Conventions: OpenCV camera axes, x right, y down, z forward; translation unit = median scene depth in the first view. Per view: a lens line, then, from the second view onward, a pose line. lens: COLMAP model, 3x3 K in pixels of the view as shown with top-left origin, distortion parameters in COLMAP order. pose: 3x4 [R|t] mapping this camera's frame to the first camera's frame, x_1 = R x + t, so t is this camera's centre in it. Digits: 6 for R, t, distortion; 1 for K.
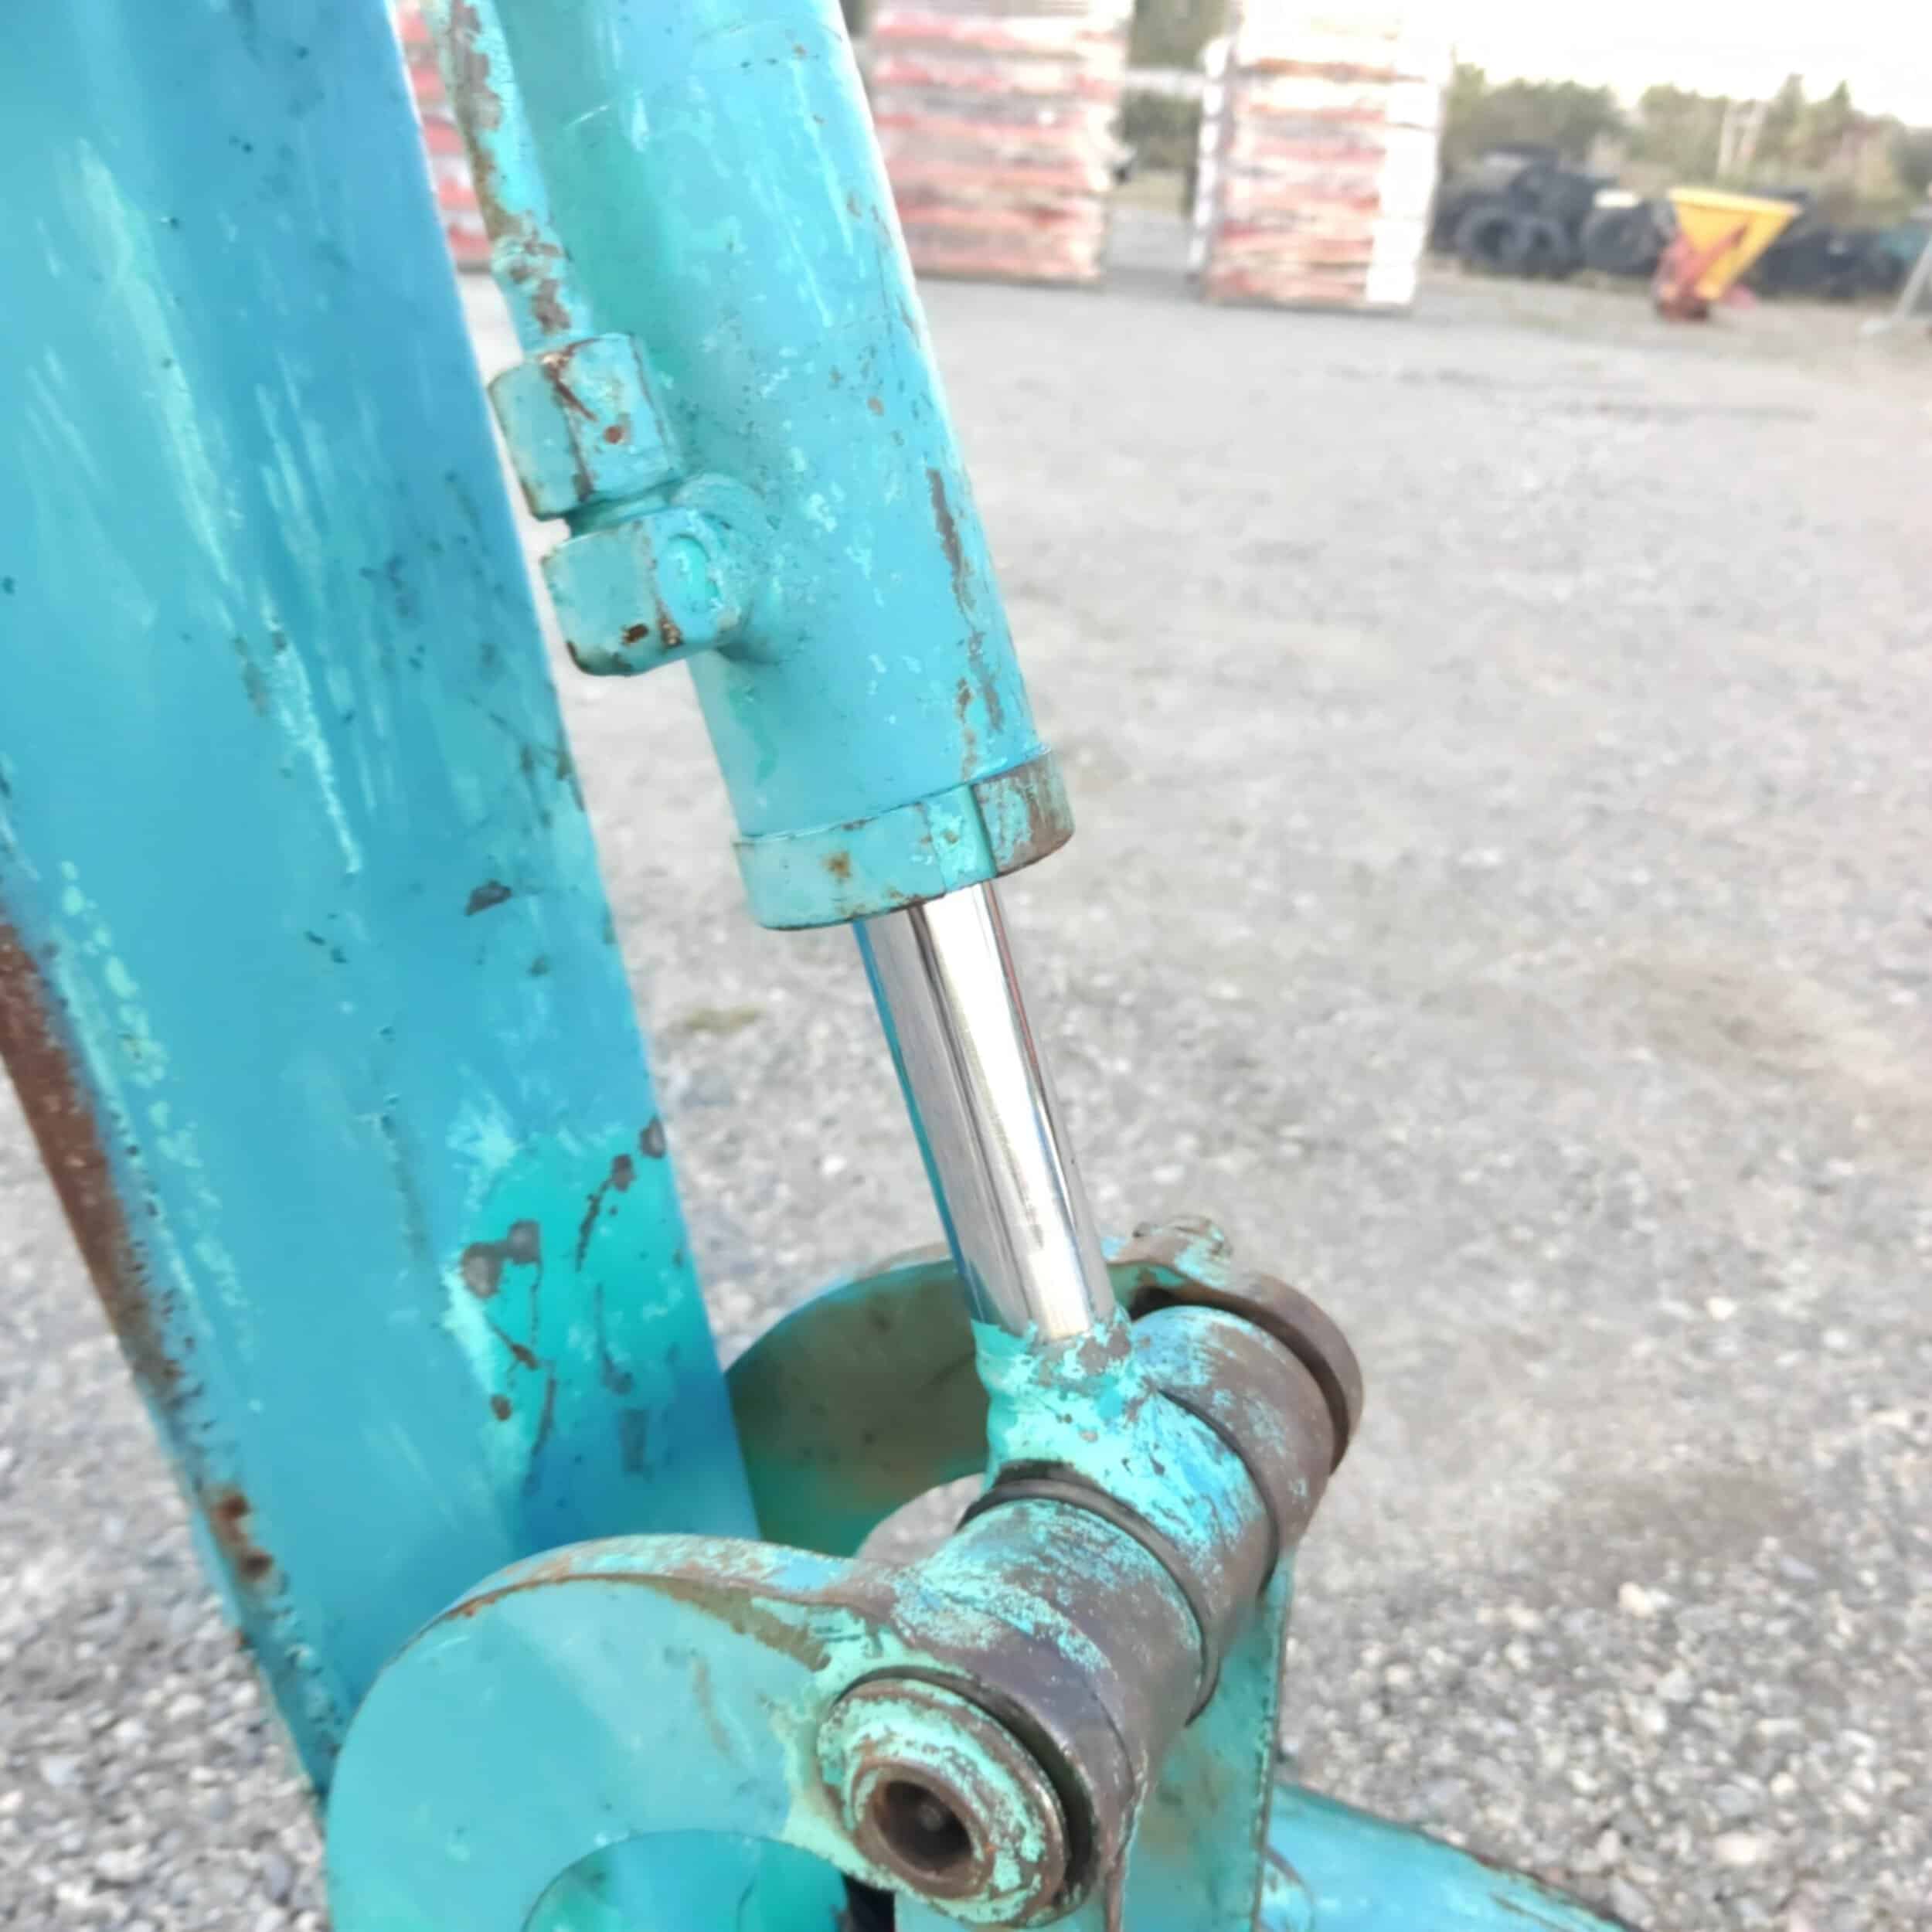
lens RADIAL K [[1761.2, 0, 958.0], [0, 1761.2, 957.0], [0, 0, 1]] dist [0.032739, -0.045823]
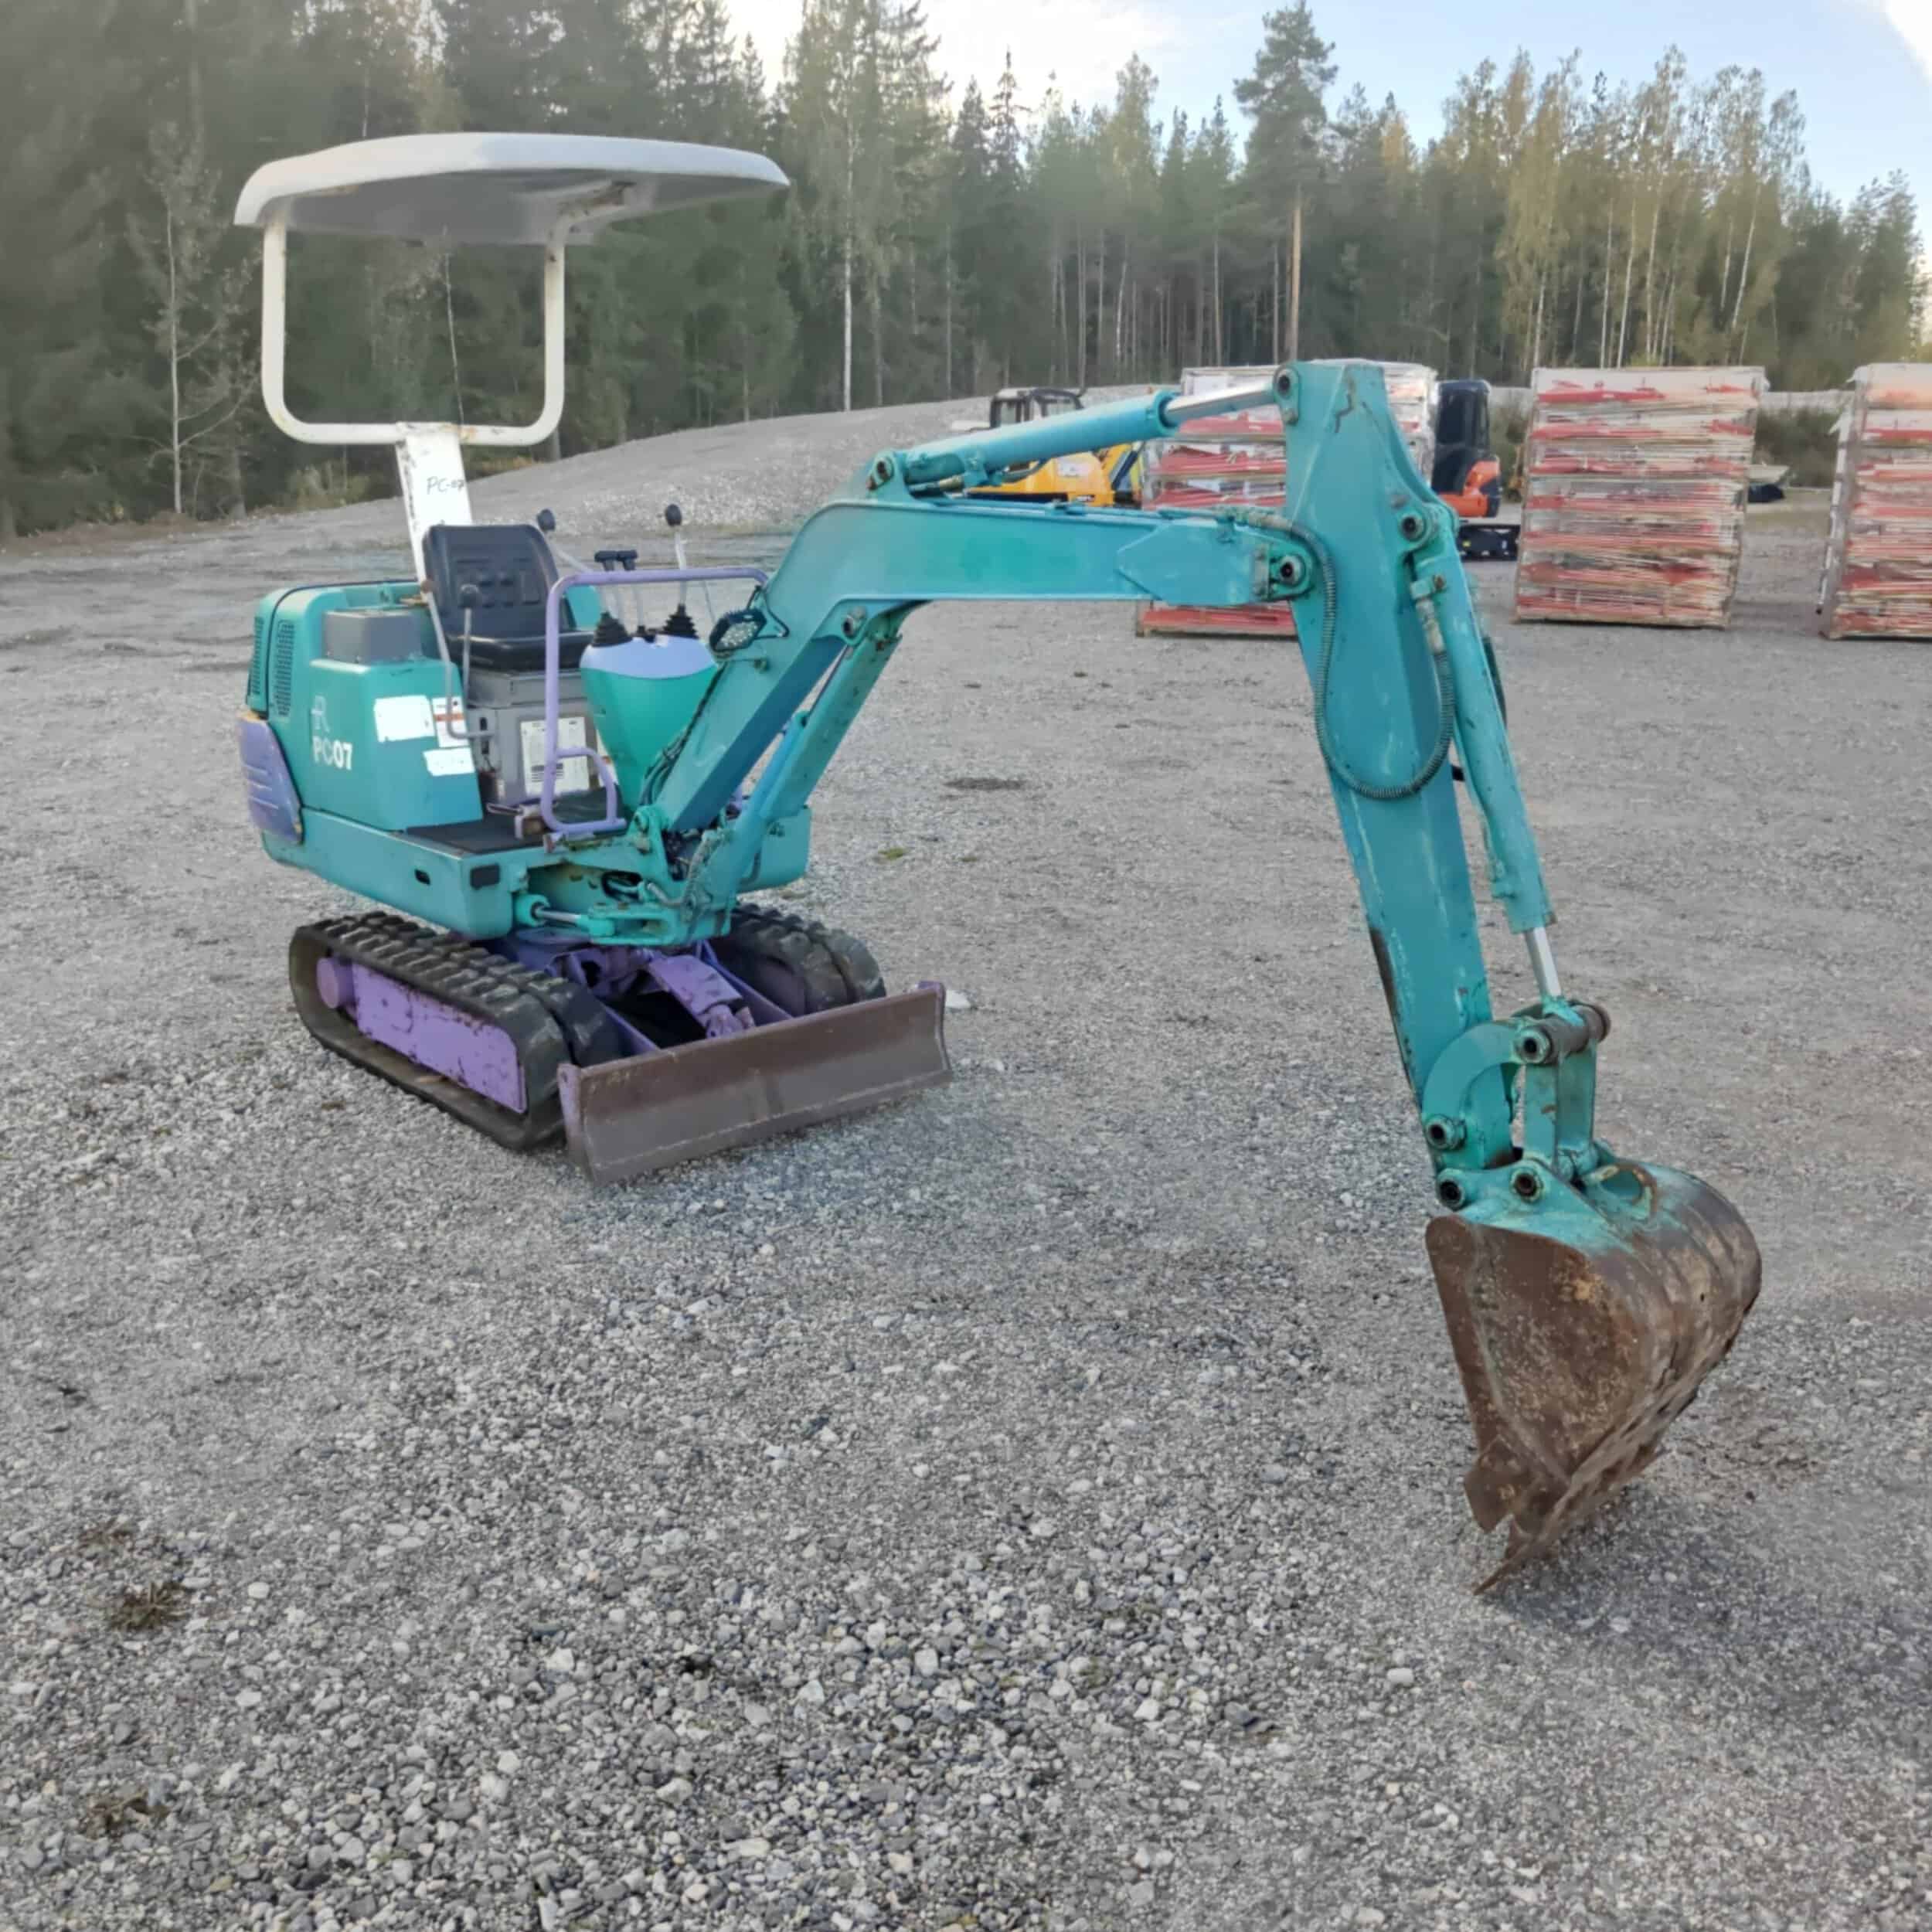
lens RADIAL K [[1776.5, 0, 966.0], [0, 1776.5, 966.0], [0, 0, 1]] dist [0.019949, -0.029898]
pose [[0.941841, 0.025558, -0.335086, 0.007849], [-0.077545, 0.986724, -0.142699, 0.044655], [0.326990, 0.160384, 0.931319, -0.218675]]
